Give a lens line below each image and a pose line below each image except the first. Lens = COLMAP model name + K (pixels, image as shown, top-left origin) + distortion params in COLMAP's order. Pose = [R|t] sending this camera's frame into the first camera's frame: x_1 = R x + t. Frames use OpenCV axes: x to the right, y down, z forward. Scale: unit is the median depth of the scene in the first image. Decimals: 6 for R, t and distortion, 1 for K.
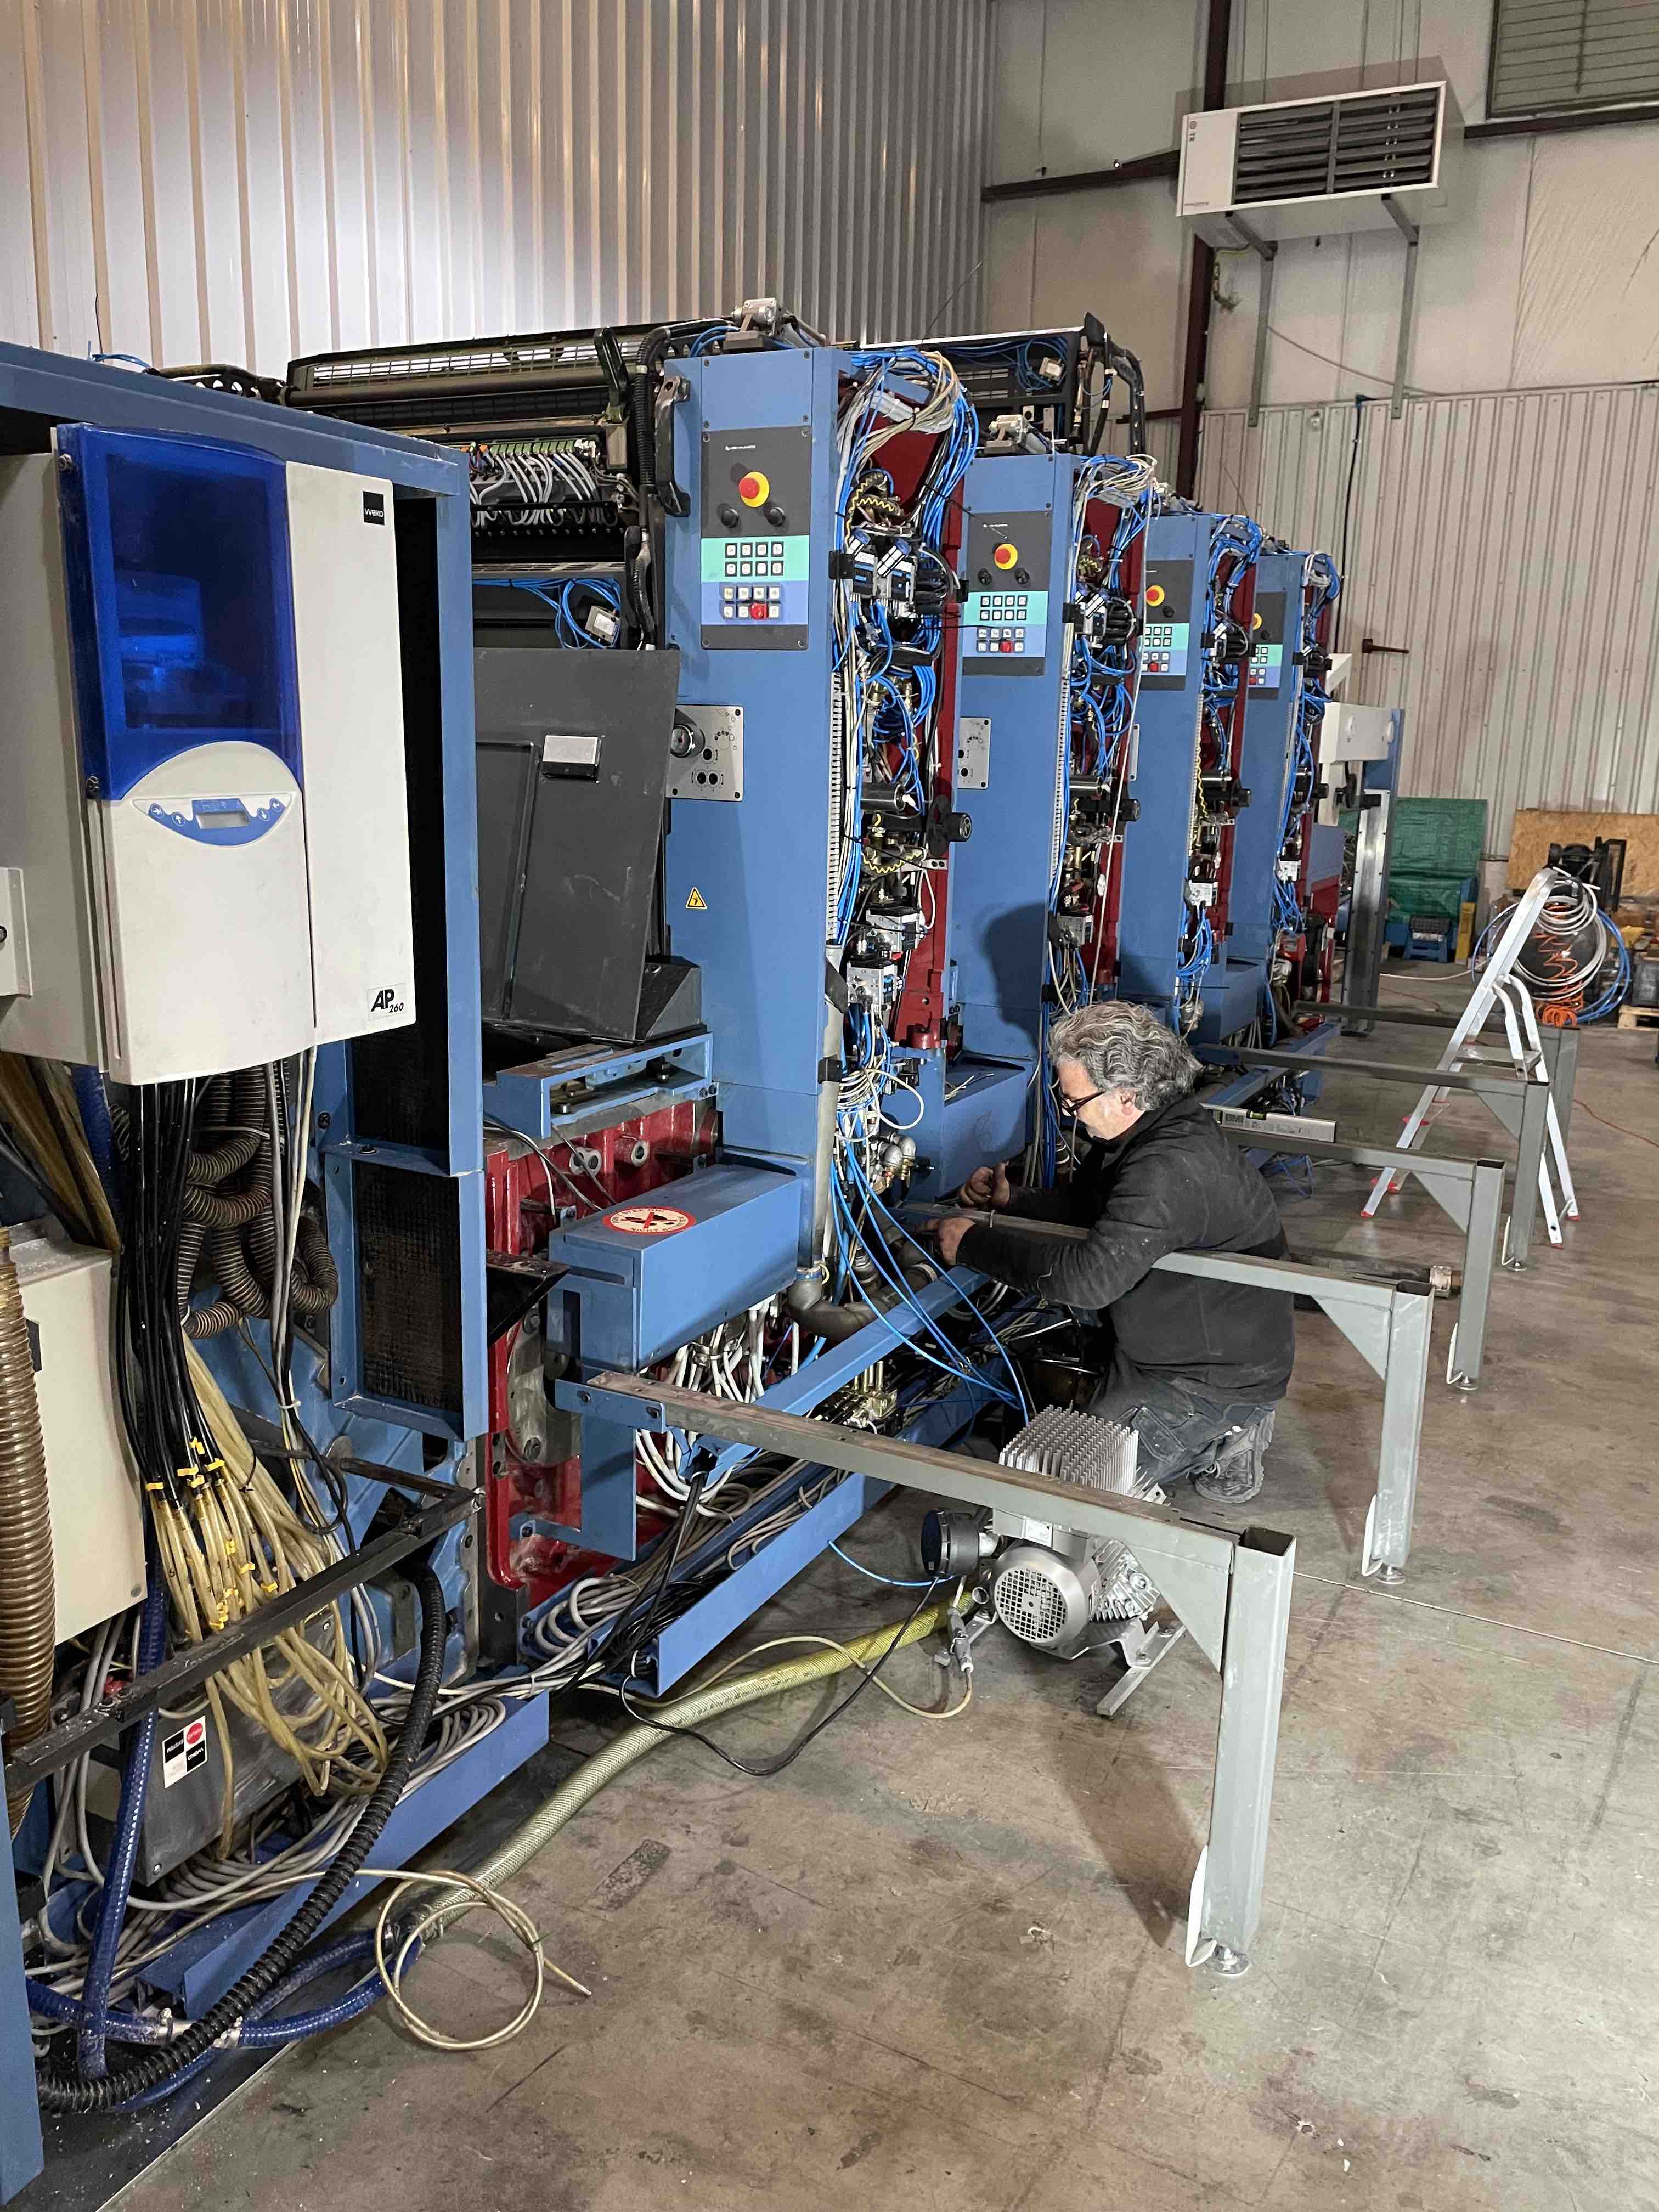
lens RADIAL K [[1703.2, 0, 829.5], [0, 1703.2, 1106.0], [0, 0, 1]] dist [0.060590, -0.081280]
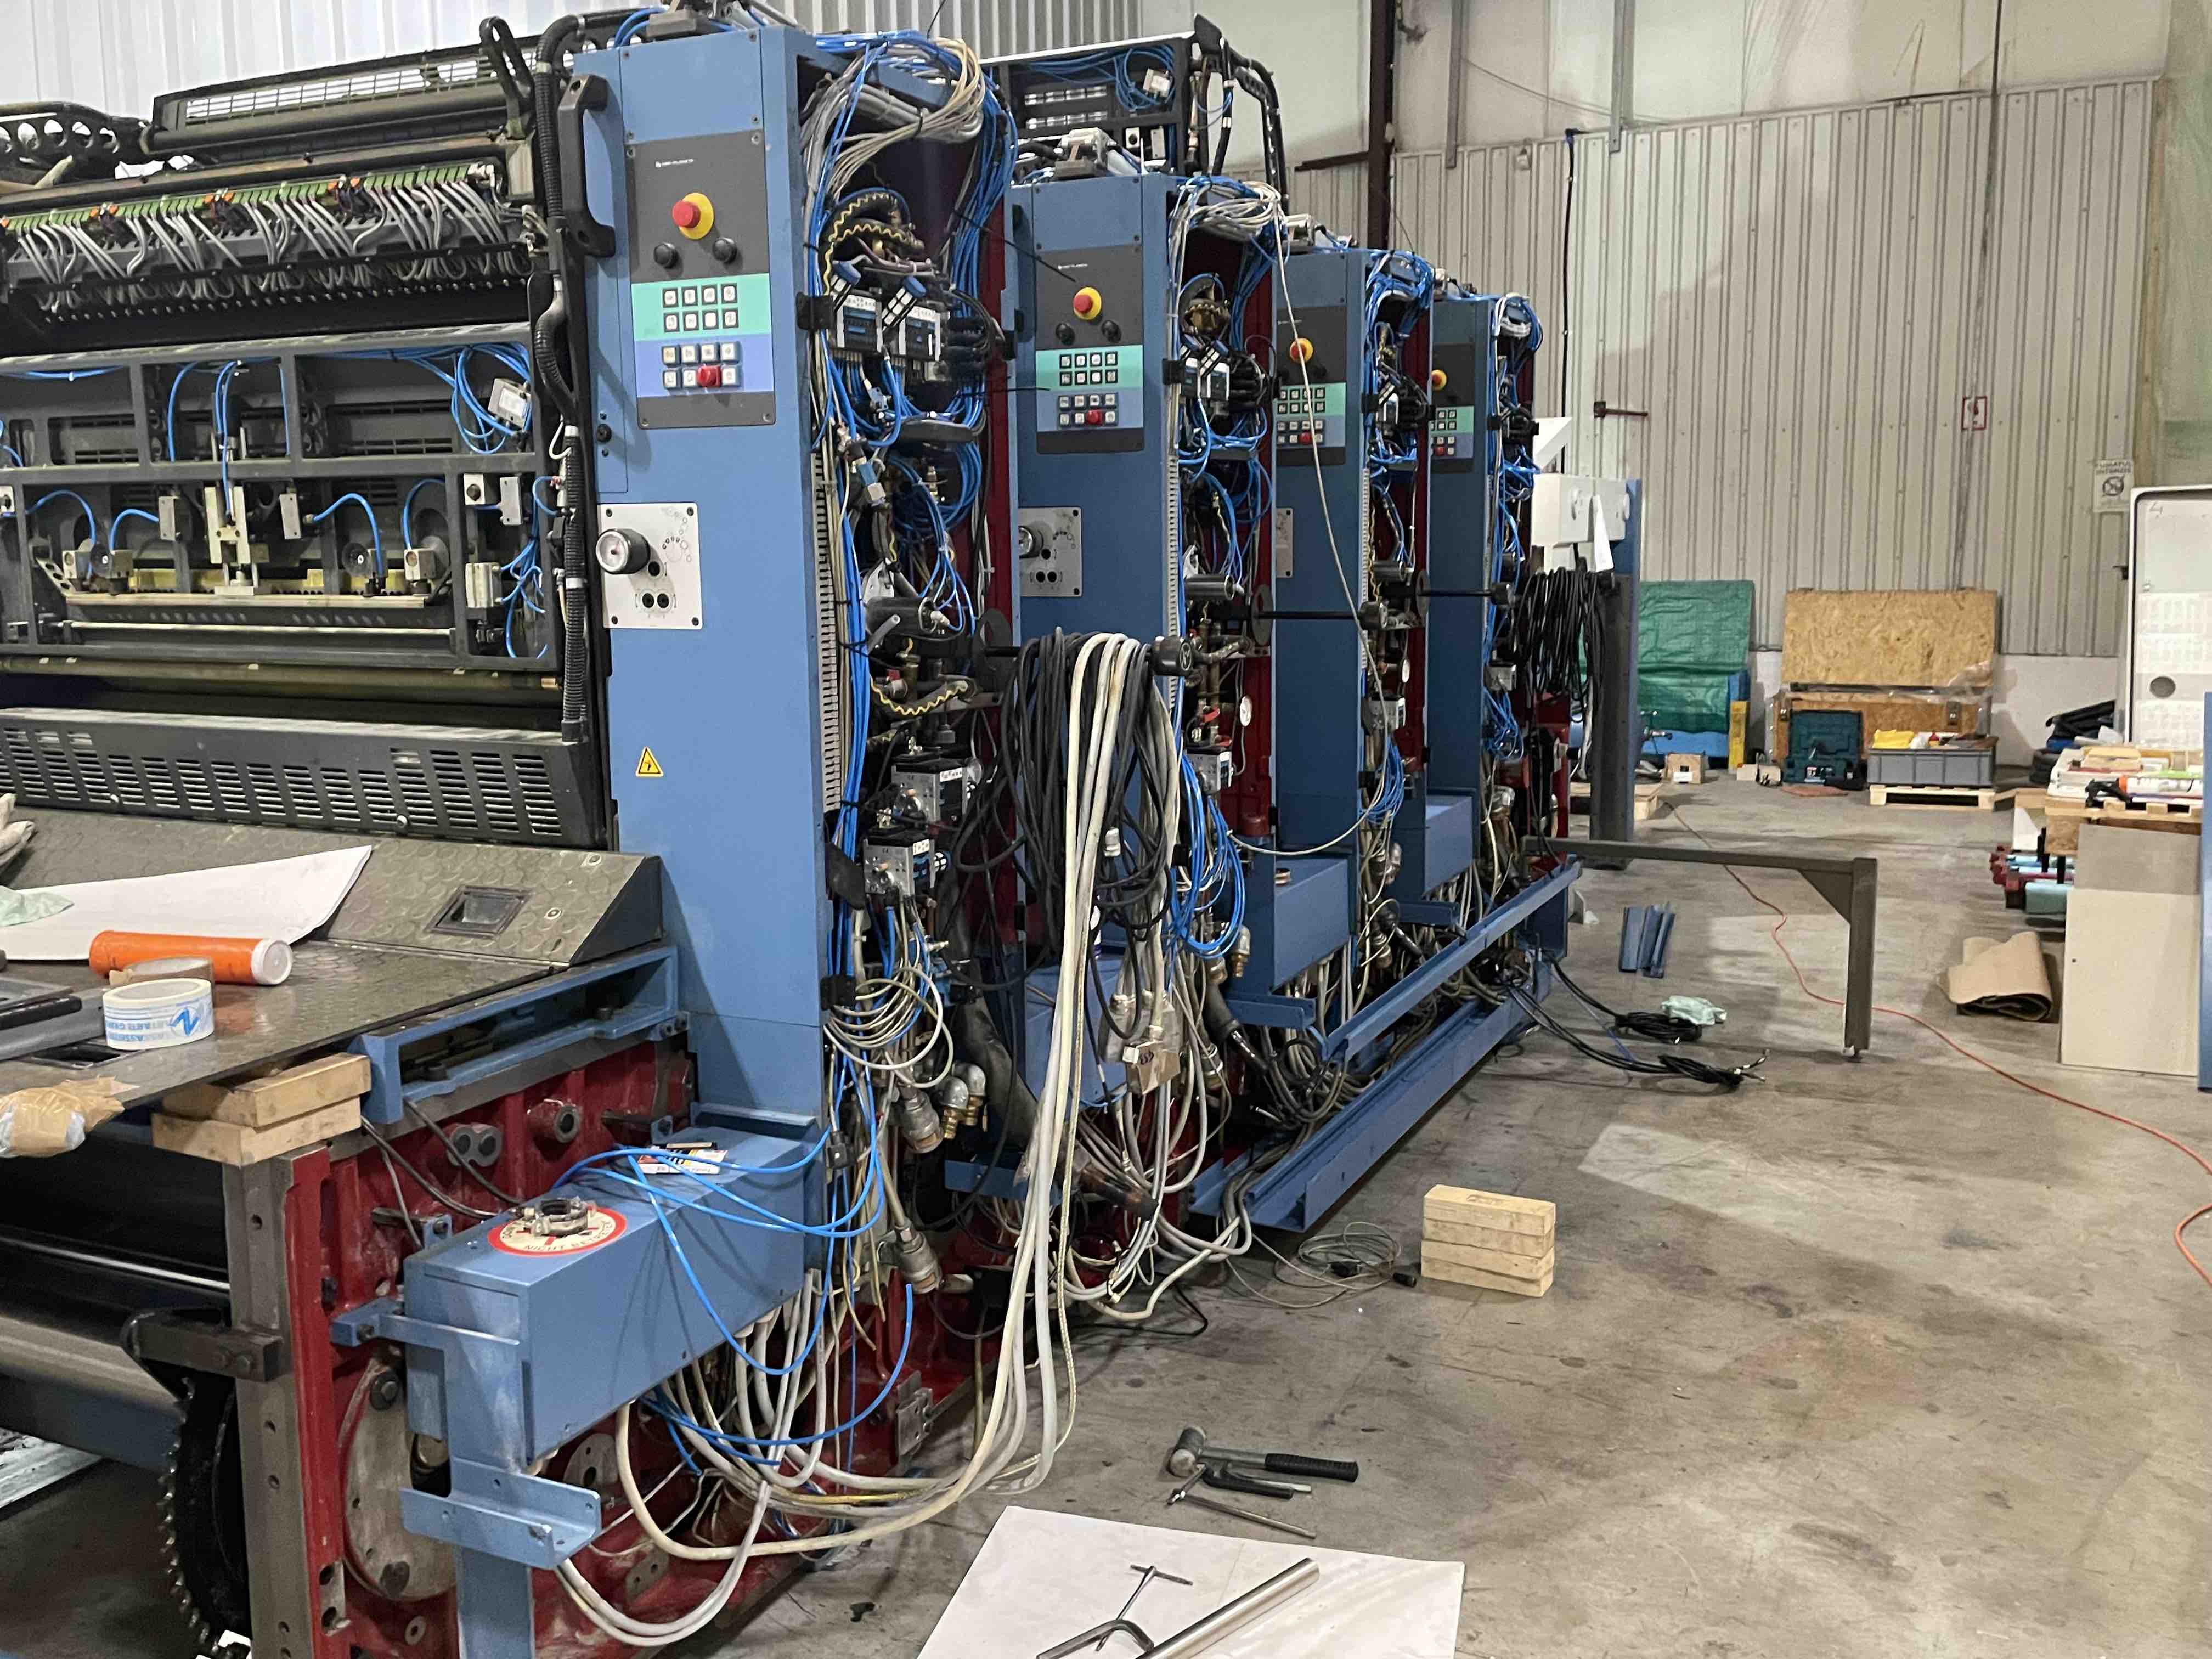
lens RADIAL K [[1883.2, 0, 1098.9], [0, 1883.2, 773.6], [0, 0, 1]] dist [0.078252, -0.108426]
pose [[0.998885, -0.044548, 0.015636, 0.086090], [0.045765, 0.994996, -0.088813, -0.030548], [-0.011601, 0.089429, 0.995926, 0.160098]]
